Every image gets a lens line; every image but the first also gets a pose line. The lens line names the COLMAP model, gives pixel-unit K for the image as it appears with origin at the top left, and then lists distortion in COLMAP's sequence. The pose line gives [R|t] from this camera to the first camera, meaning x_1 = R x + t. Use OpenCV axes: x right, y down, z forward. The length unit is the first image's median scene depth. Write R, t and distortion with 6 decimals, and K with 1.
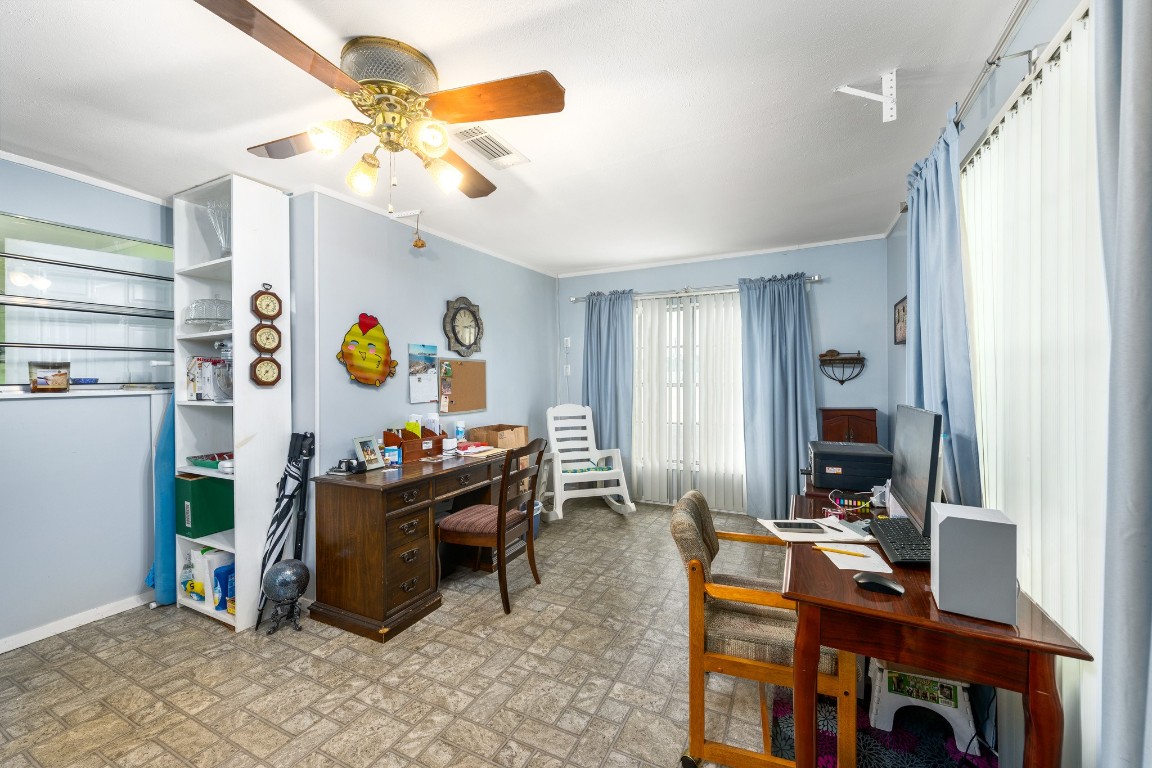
lens RADIAL K [[459.9, 0, 574.3], [0, 459.9, 378.5], [0, 0, 1]] dist [-0.000950, -0.000725]
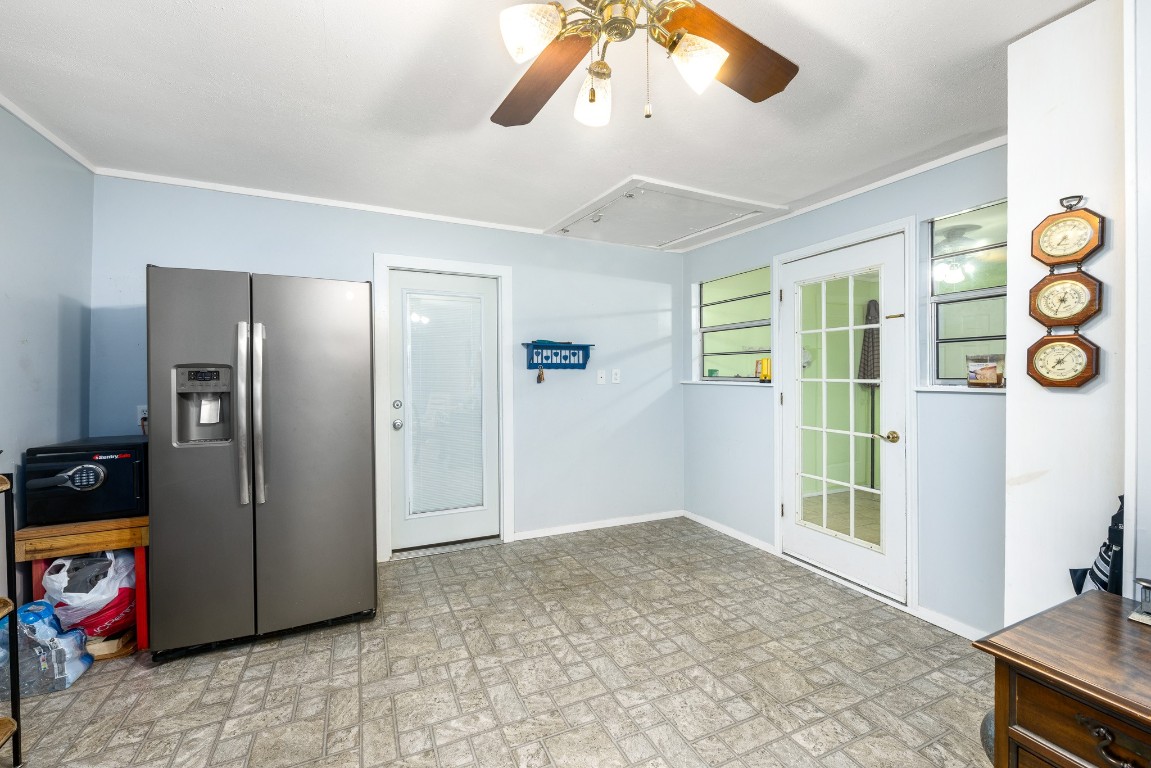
lens RADIAL K [[459.5, 0, 571.4], [0, 459.5, 380.0], [0, 0, 1]] dist [-0.000950, -0.000725]
pose [[-0.631944, 0.016810, -0.774832, 0.114975], [0.004729, 0.999830, 0.017835, -0.005337], [0.775000, 0.007606, -0.631916, 0.902602]]
